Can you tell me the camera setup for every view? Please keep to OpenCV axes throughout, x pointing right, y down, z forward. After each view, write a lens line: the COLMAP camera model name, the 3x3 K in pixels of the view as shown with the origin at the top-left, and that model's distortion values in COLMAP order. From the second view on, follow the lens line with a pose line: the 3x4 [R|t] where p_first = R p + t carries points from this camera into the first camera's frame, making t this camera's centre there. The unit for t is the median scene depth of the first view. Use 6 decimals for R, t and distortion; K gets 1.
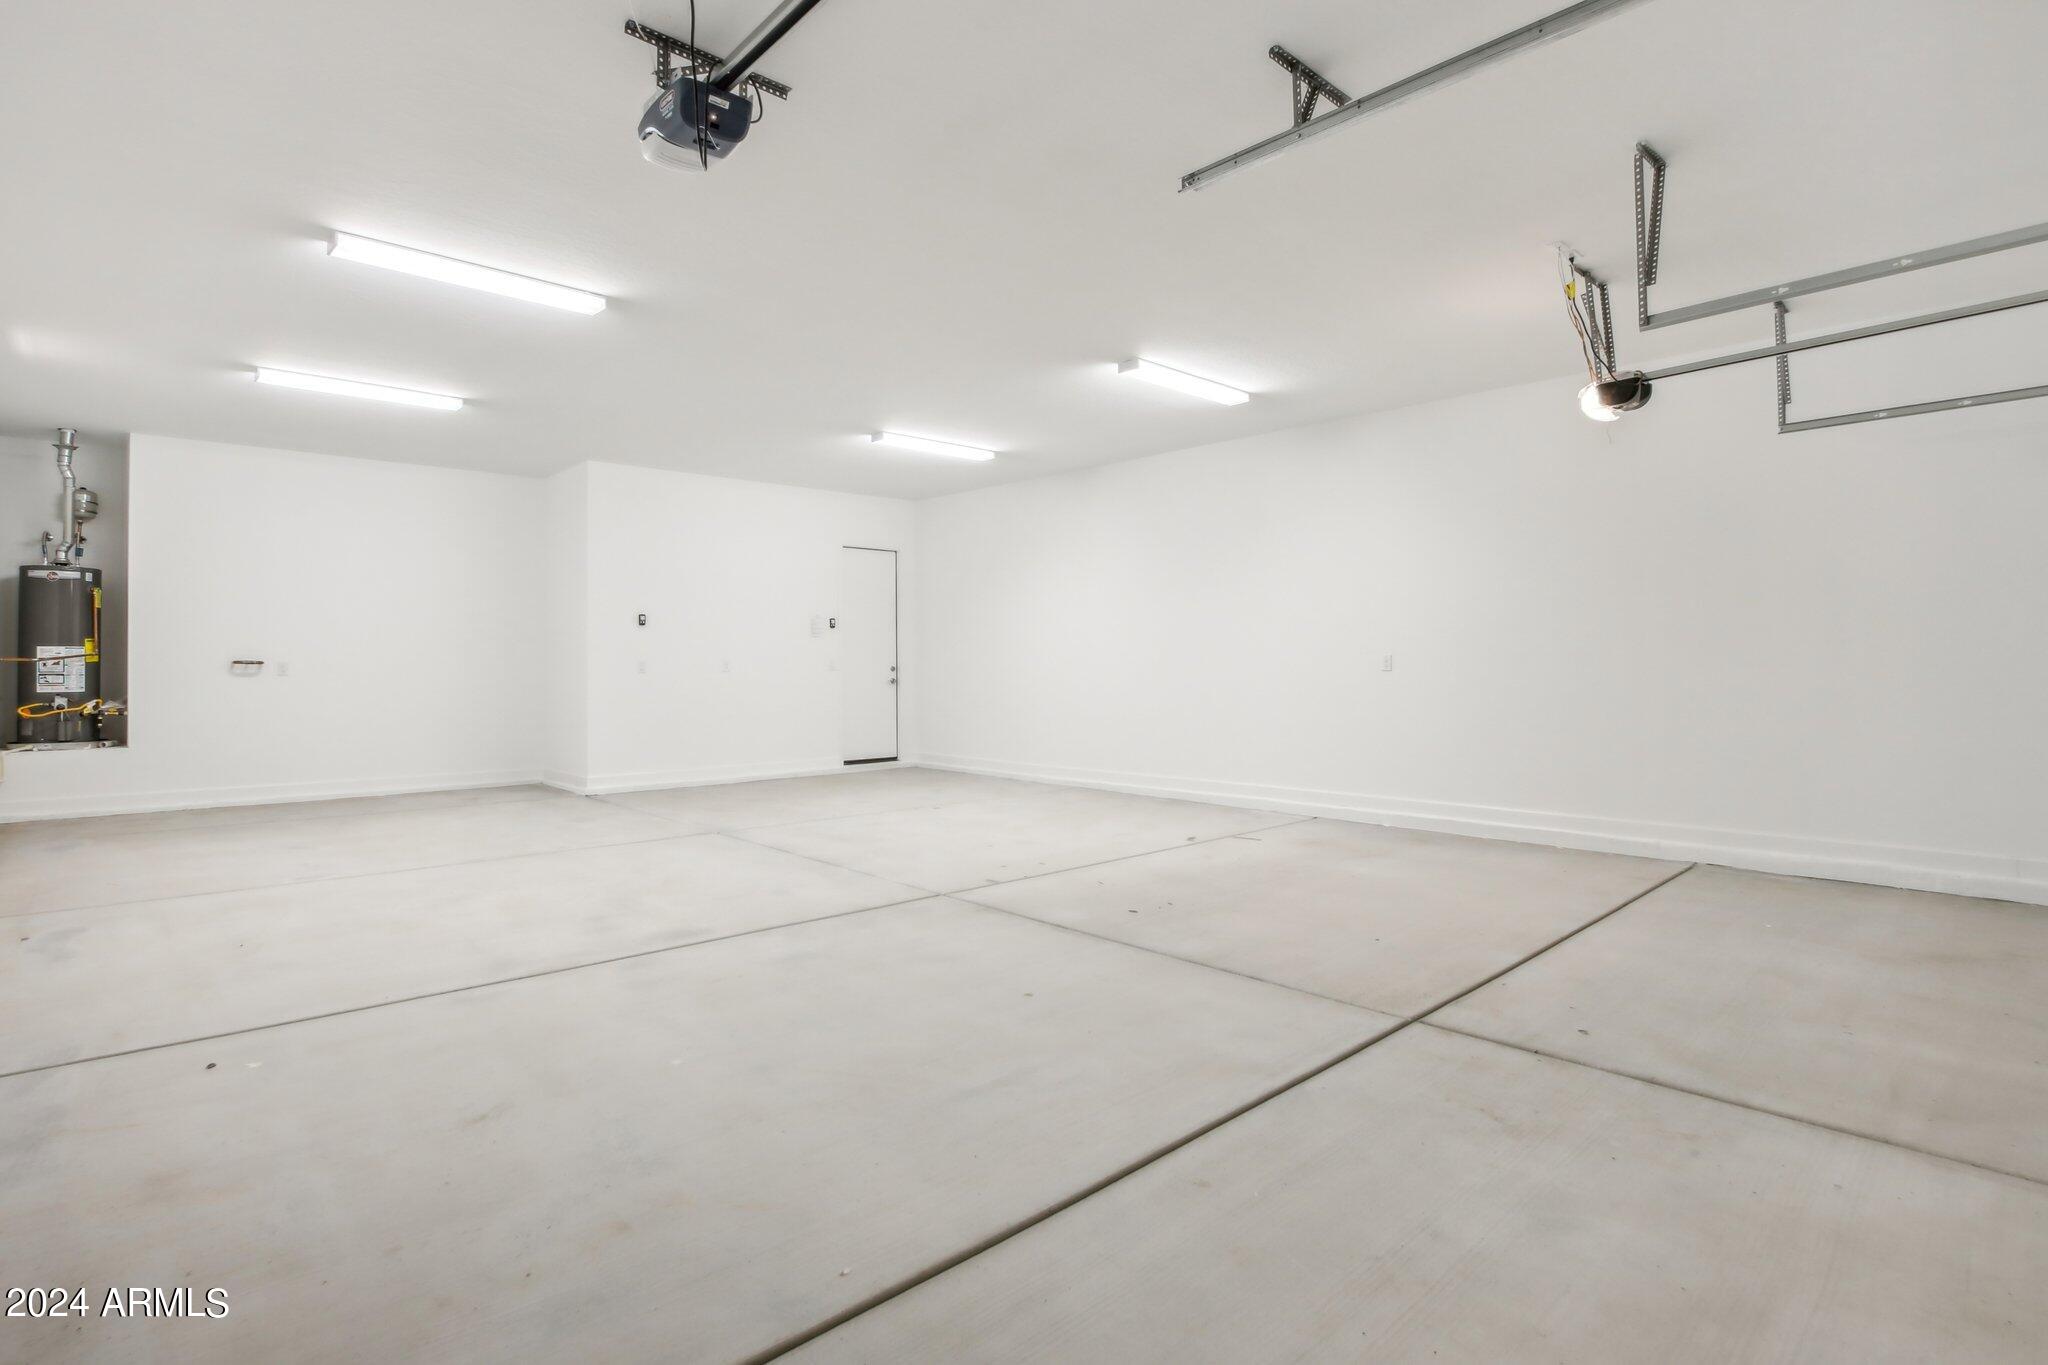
lens RADIAL K [[995.5, 0, 1038.3], [0, 995.5, 683.1], [0, 0, 1]] dist [-0.024742, 0.000314]
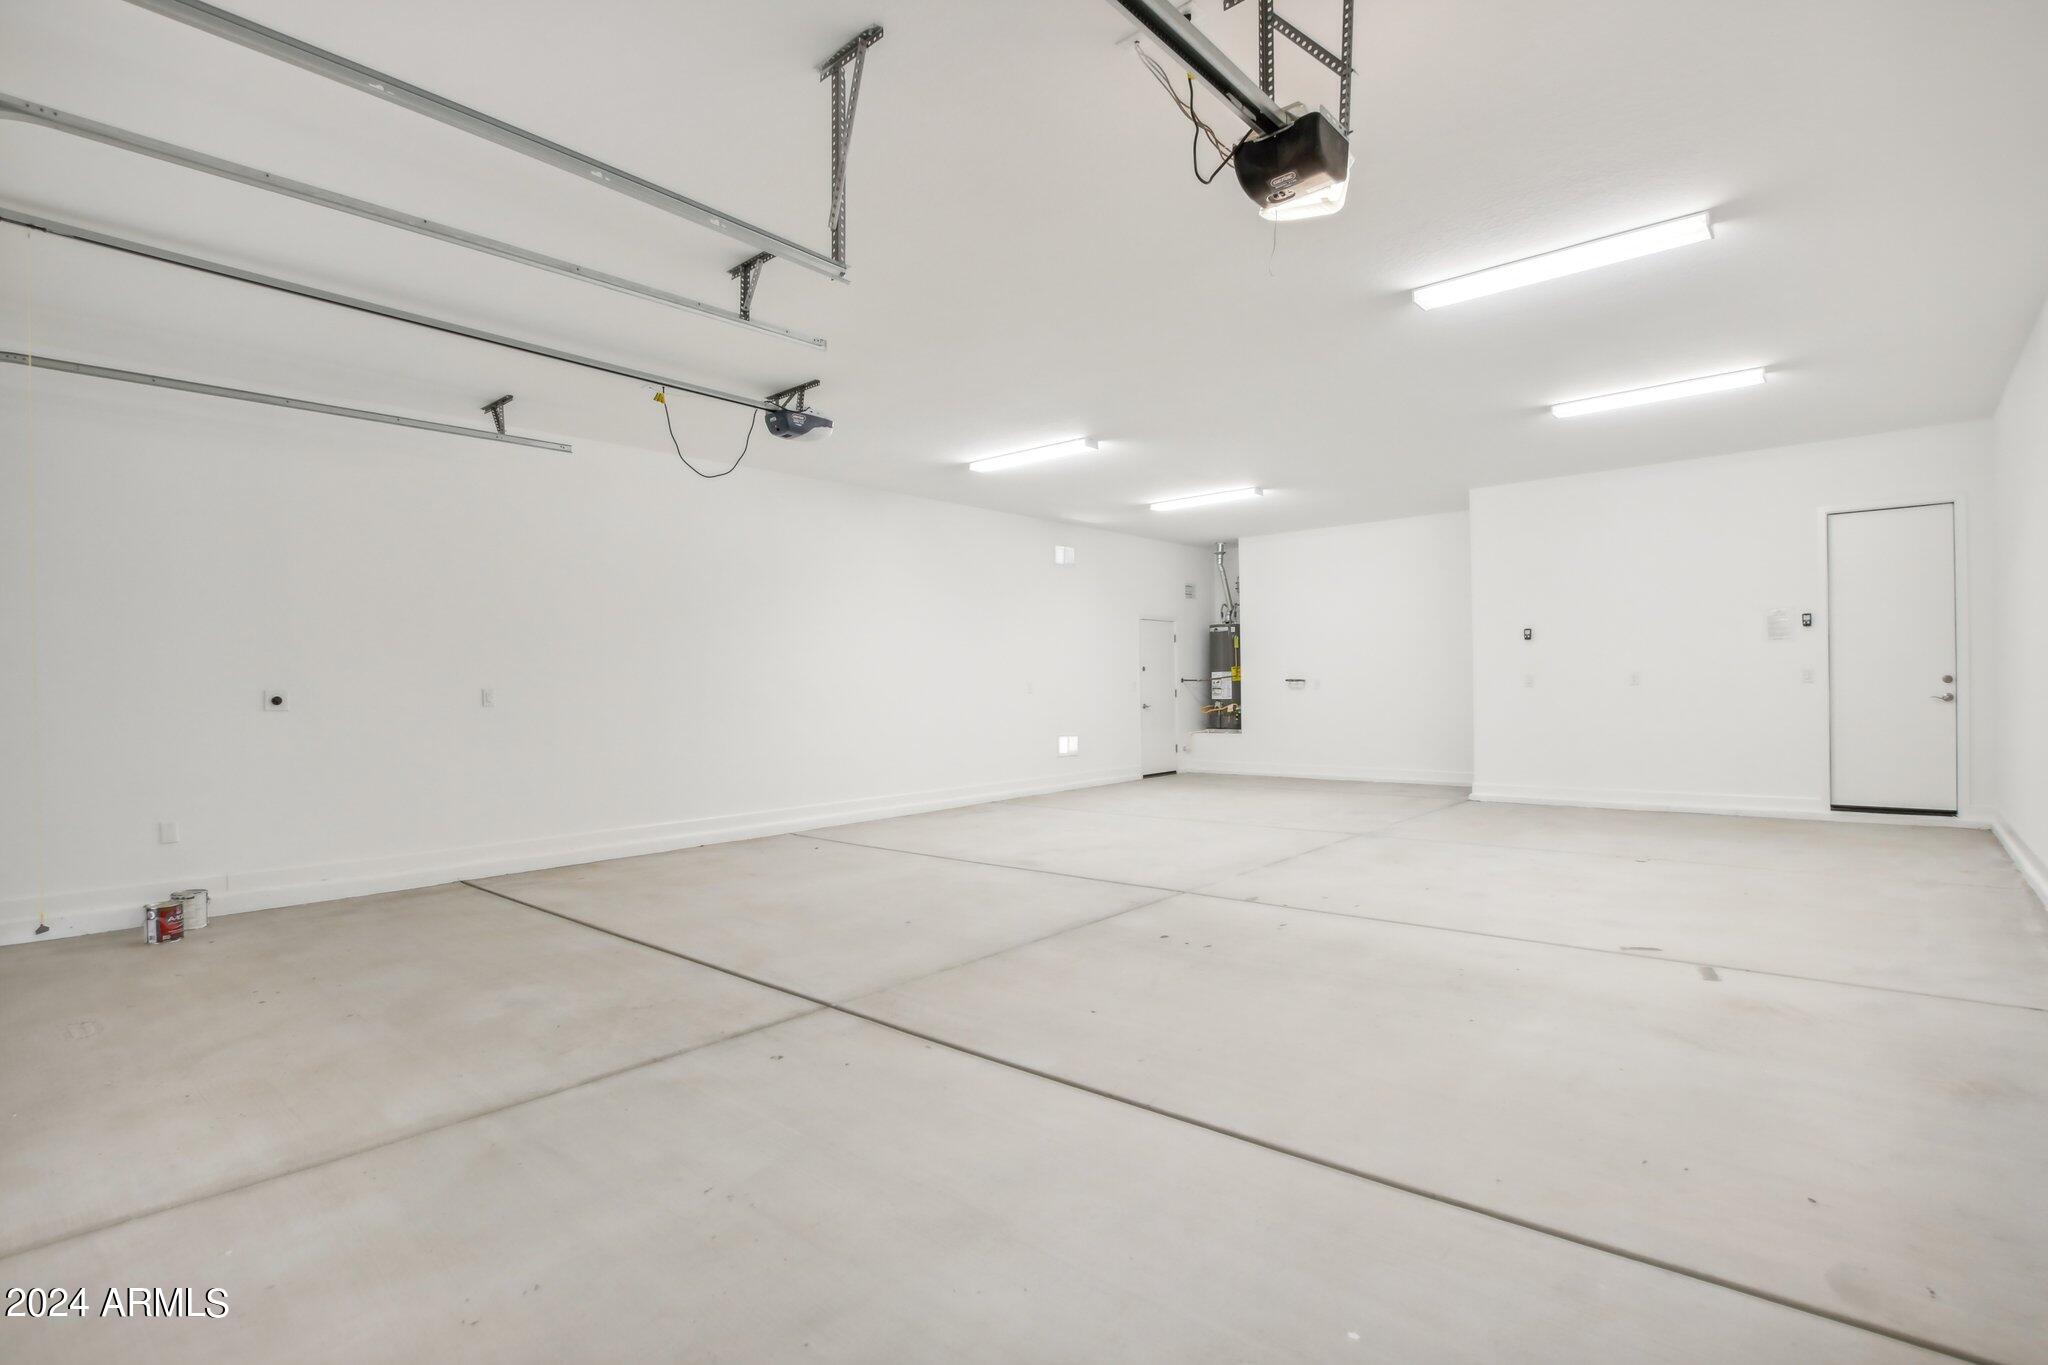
lens RADIAL K [[995.5, 0, 1038.3], [0, 995.5, 683.1], [0, 0, 1]] dist [-0.024742, 0.000314]
pose [[0.114716, -0.002438, -0.993395, 0.665831], [-0.003211, 0.999991, -0.002824, -0.011728], [0.993393, 0.003513, 0.114707, 0.478385]]
